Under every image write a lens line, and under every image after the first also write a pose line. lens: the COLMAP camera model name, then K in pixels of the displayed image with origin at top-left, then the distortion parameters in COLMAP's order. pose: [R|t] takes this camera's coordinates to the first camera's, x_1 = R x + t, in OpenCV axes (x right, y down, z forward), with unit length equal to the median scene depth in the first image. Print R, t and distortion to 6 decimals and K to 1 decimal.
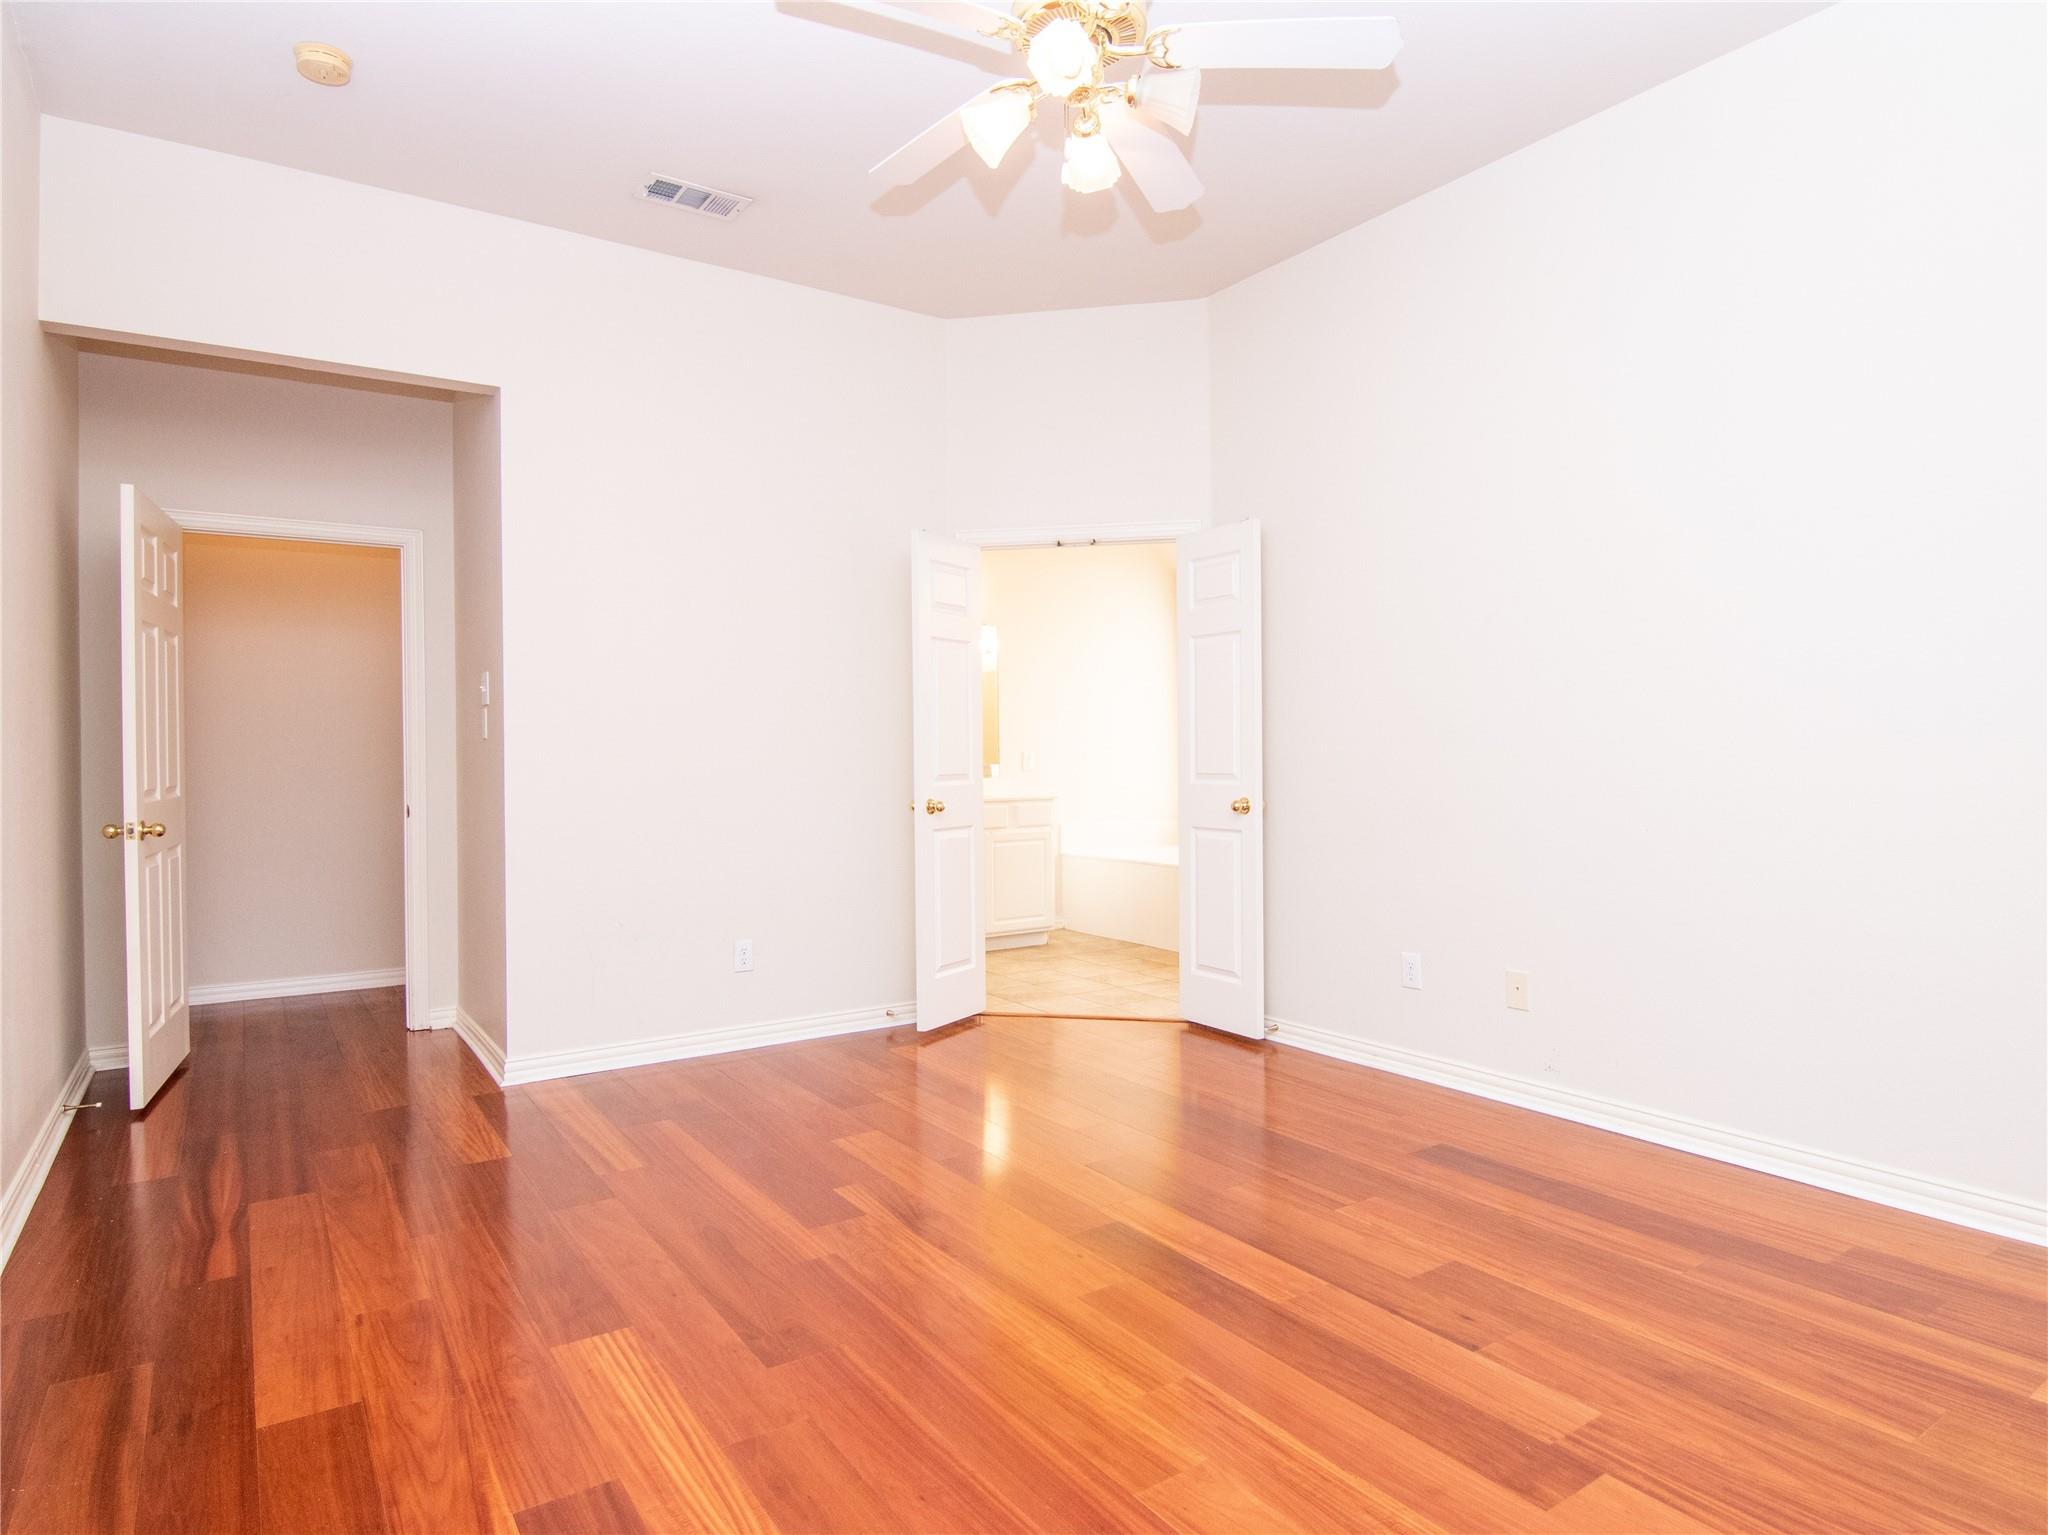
lens RADIAL K [[1162.8, 0, 1022.5], [0, 1162.8, 769.2], [0, 0, 1]] dist [0.005429, -0.029199]
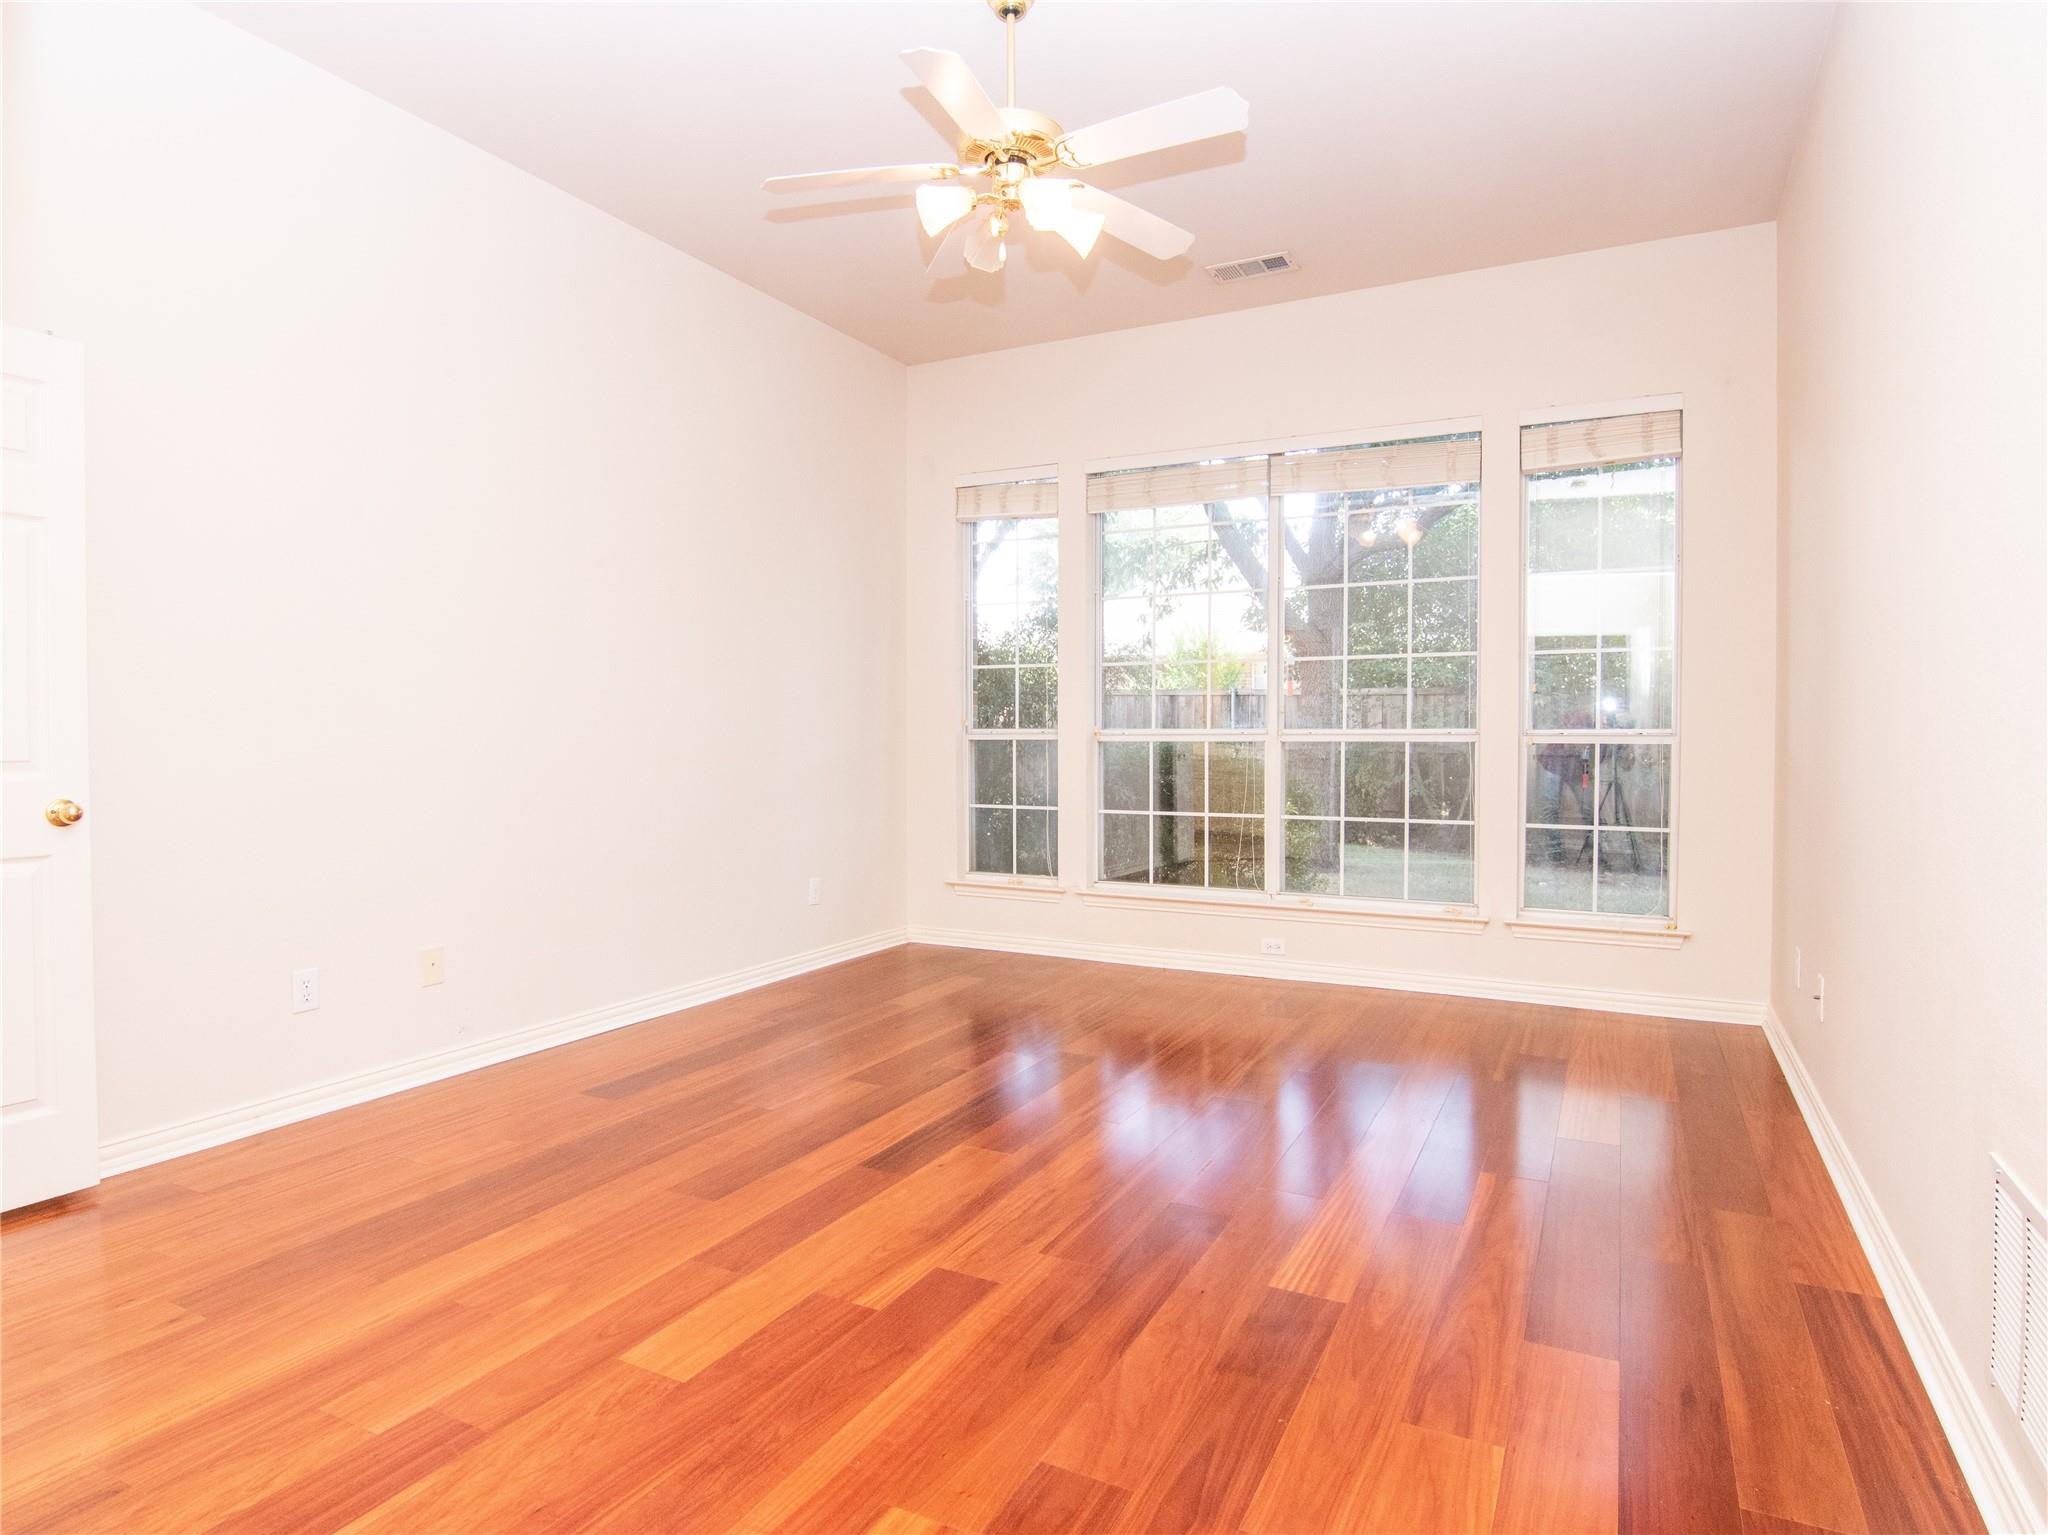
lens RADIAL K [[1162.8, 0, 1022.5], [0, 1162.8, 769.2], [0, 0, 1]] dist [0.005429, -0.029199]
pose [[-0.475161, -0.024264, 0.879564, -0.858124], [0.014347, 0.999273, 0.035317, -0.008744], [-0.879782, 0.029400, -0.474468, 1.273428]]
